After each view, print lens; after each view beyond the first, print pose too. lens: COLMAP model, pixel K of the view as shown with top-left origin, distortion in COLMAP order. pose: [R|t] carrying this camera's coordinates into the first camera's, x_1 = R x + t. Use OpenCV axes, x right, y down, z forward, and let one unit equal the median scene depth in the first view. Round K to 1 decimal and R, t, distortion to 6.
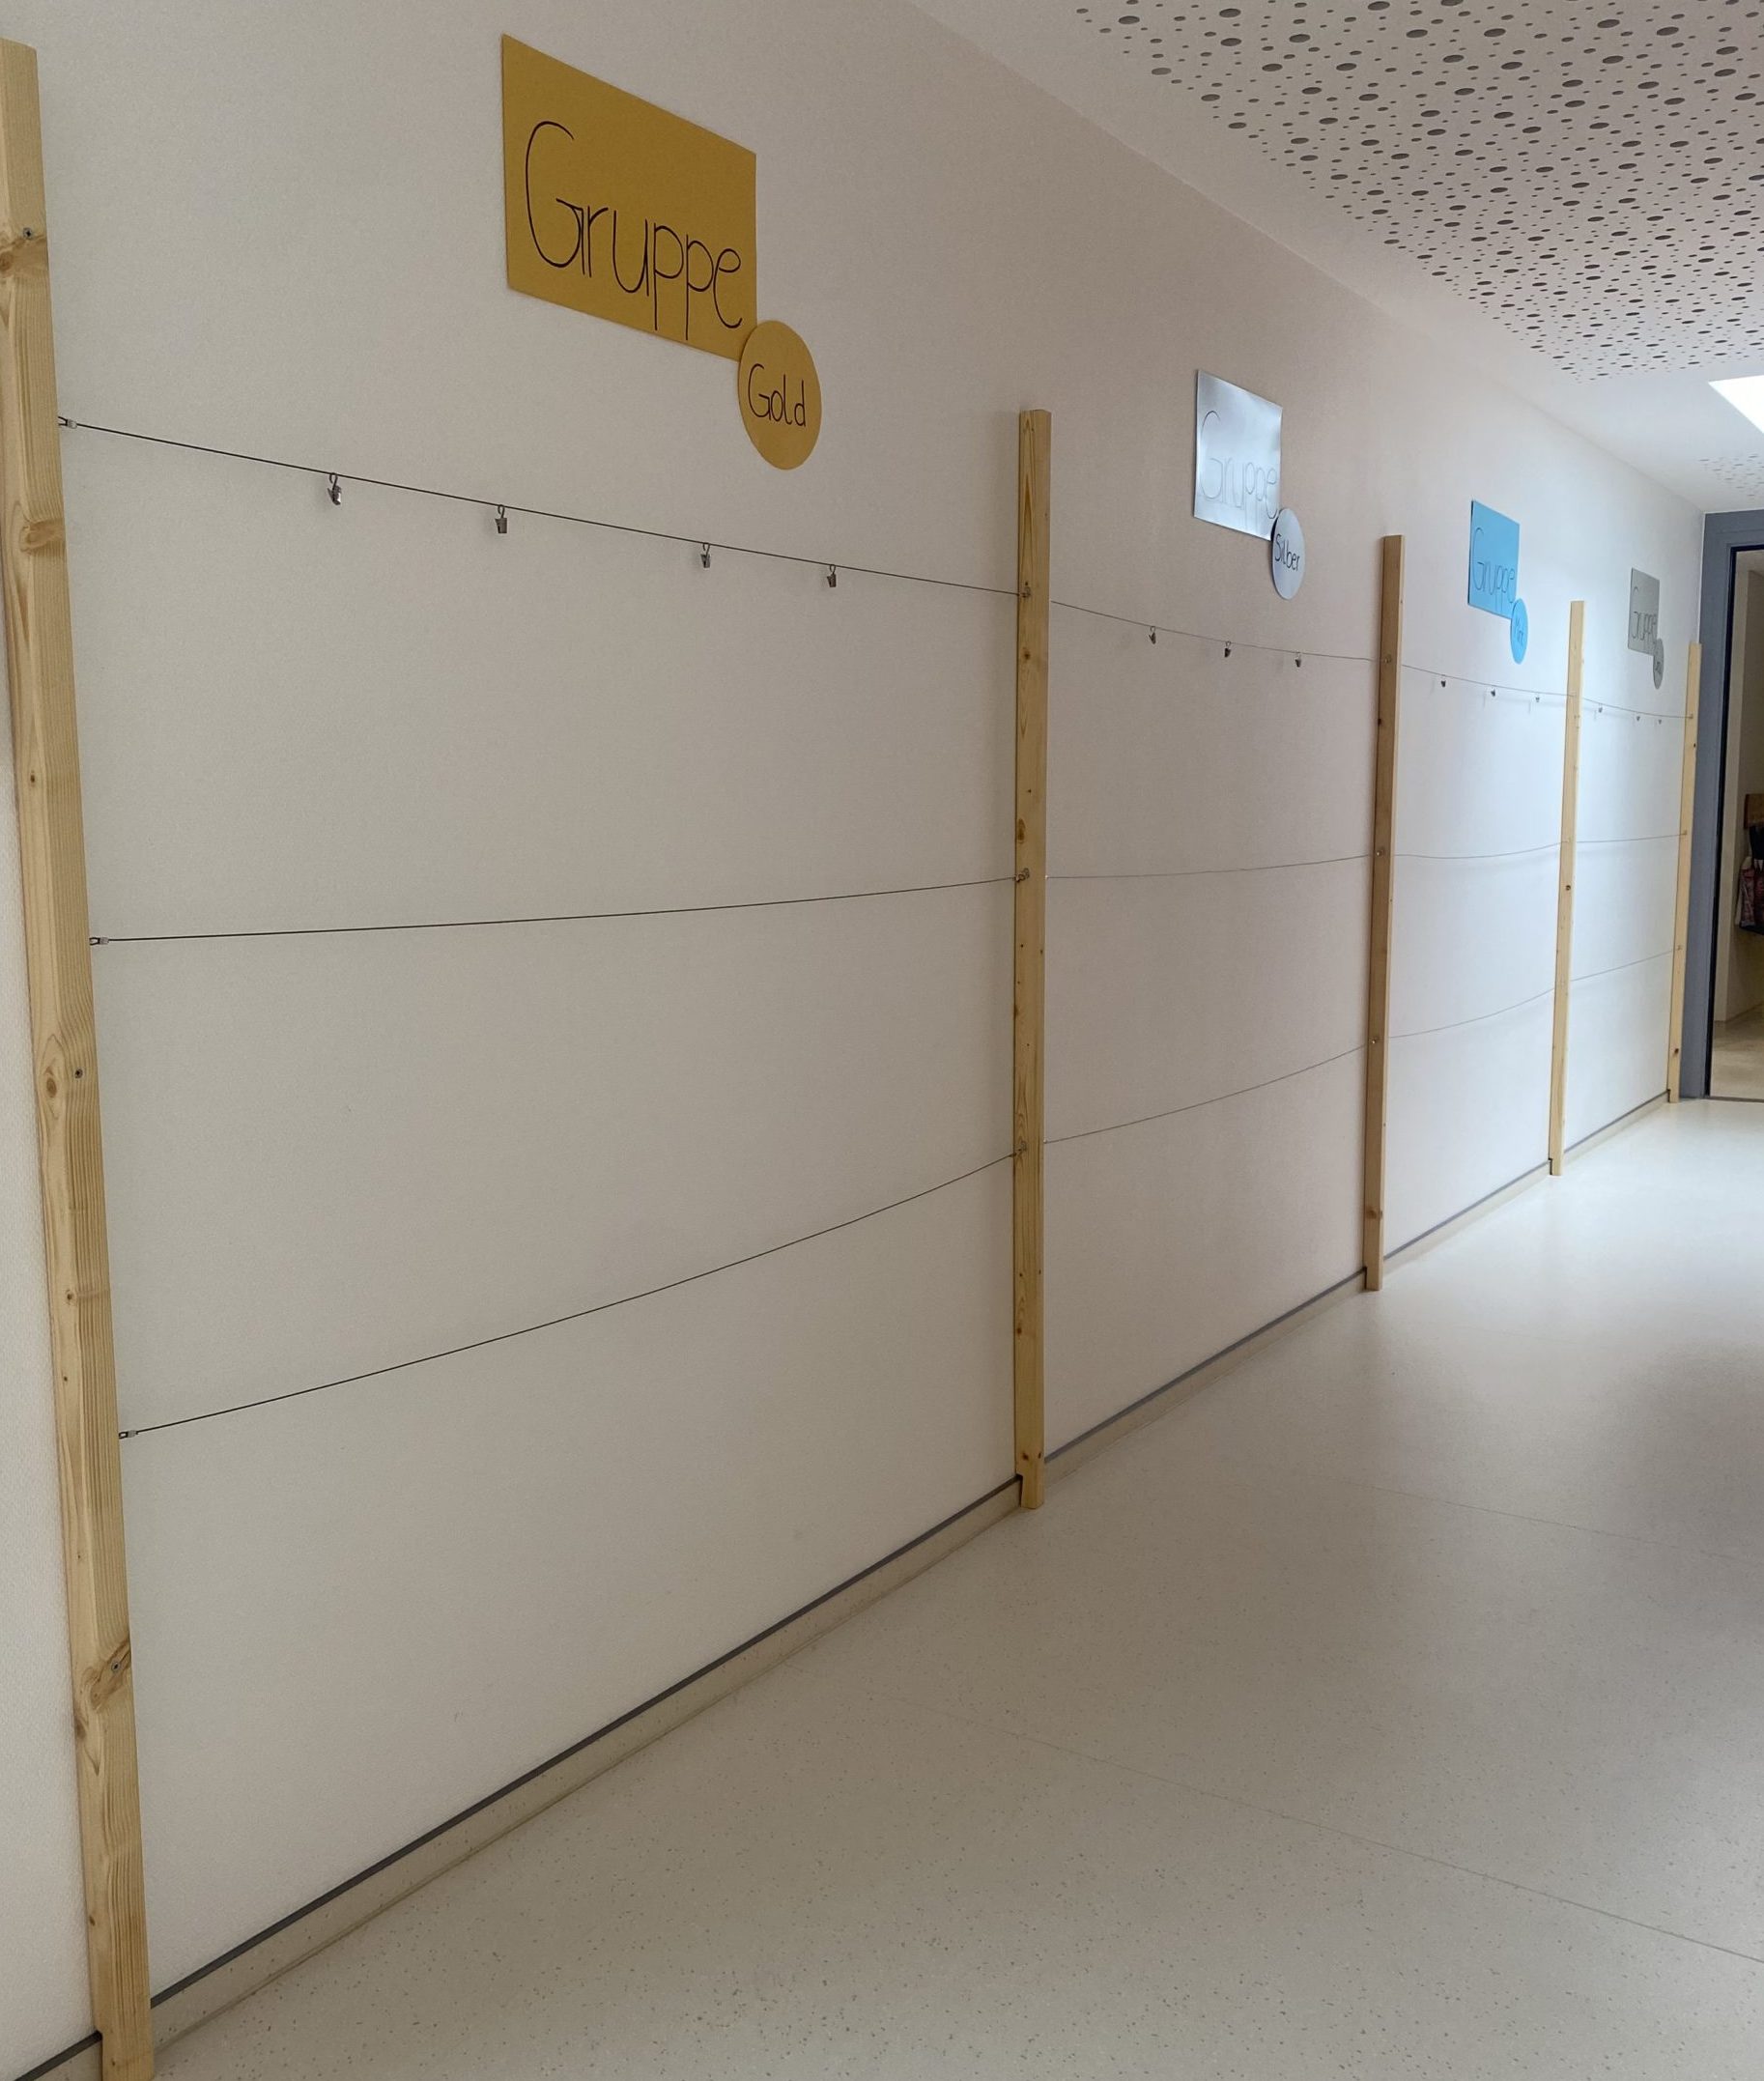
lens RADIAL K [[1811.8, 0, 889.5], [0, 1811.8, 1046.1], [0, 0, 1]] dist [0.033425, -0.075661]
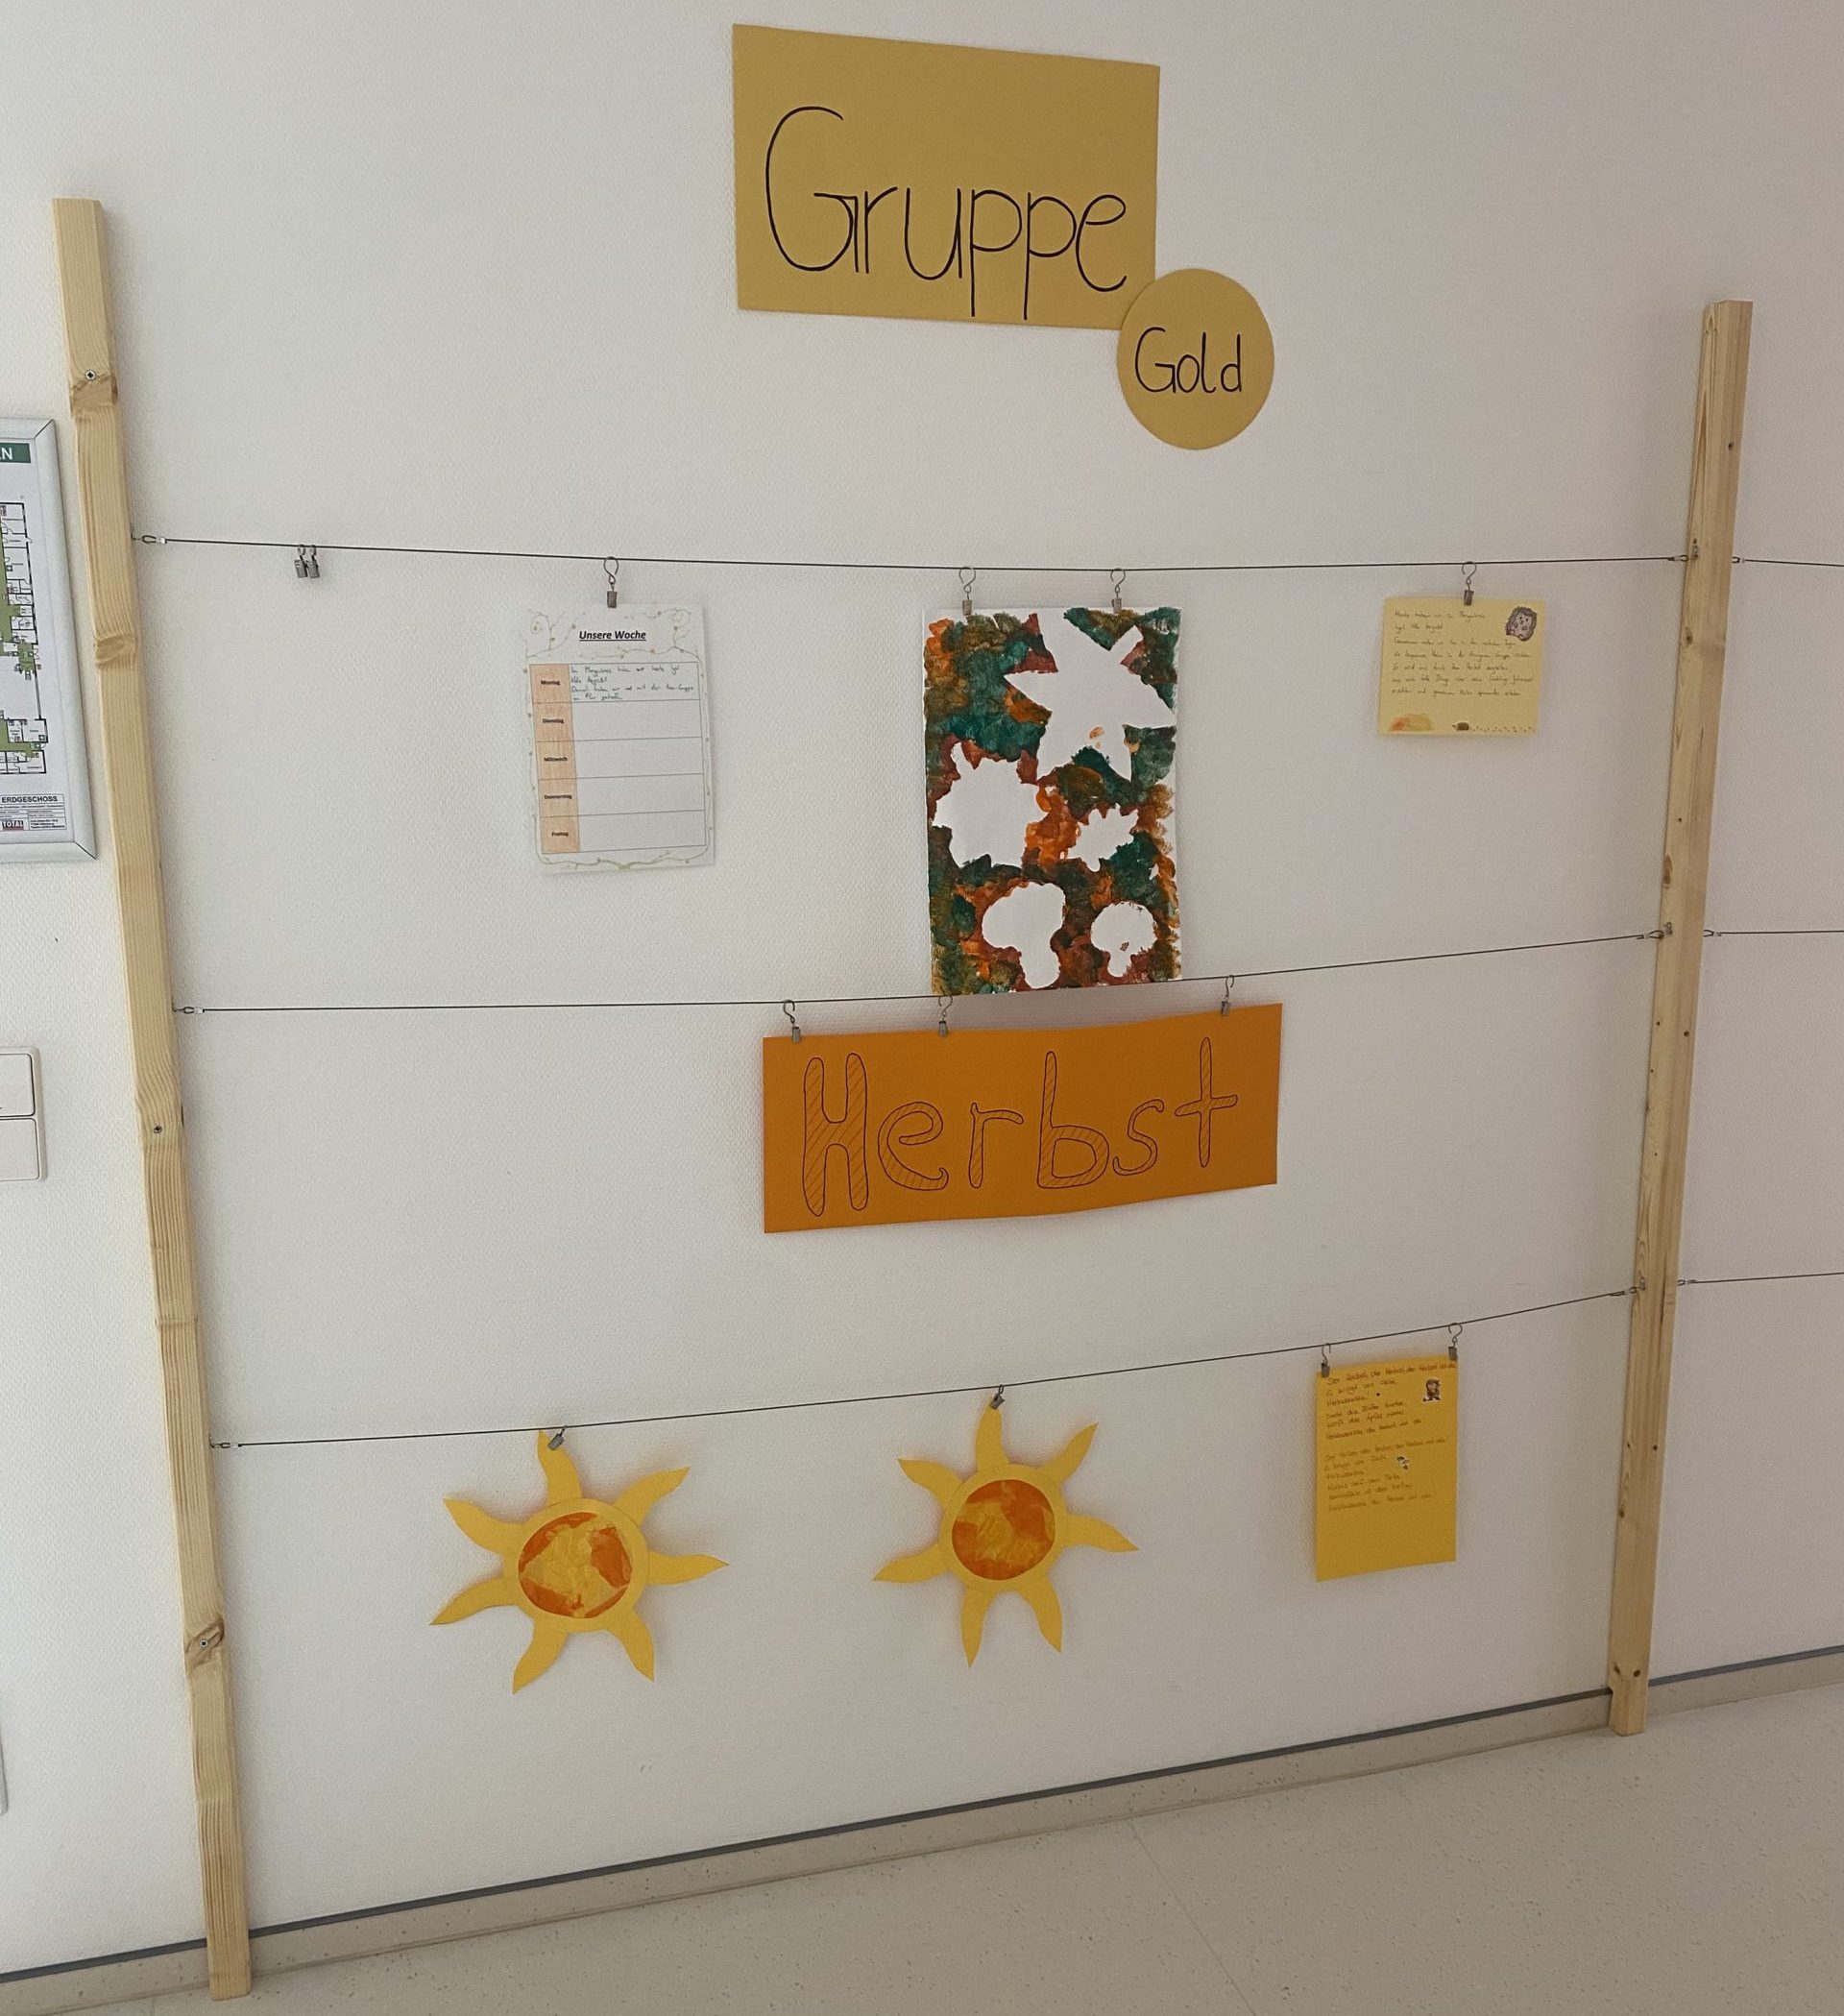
lens RADIAL K [[1676.1, 0, 918.2], [0, 1676.1, 991.4], [0, 0, 1]] dist [0.004428, -0.007410]
pose [[0.754976, 0.120011, -0.644677, 0.379980], [-0.086189, 0.992742, 0.083870, -0.133087], [0.650063, -0.007756, 0.759841, 0.356470]]
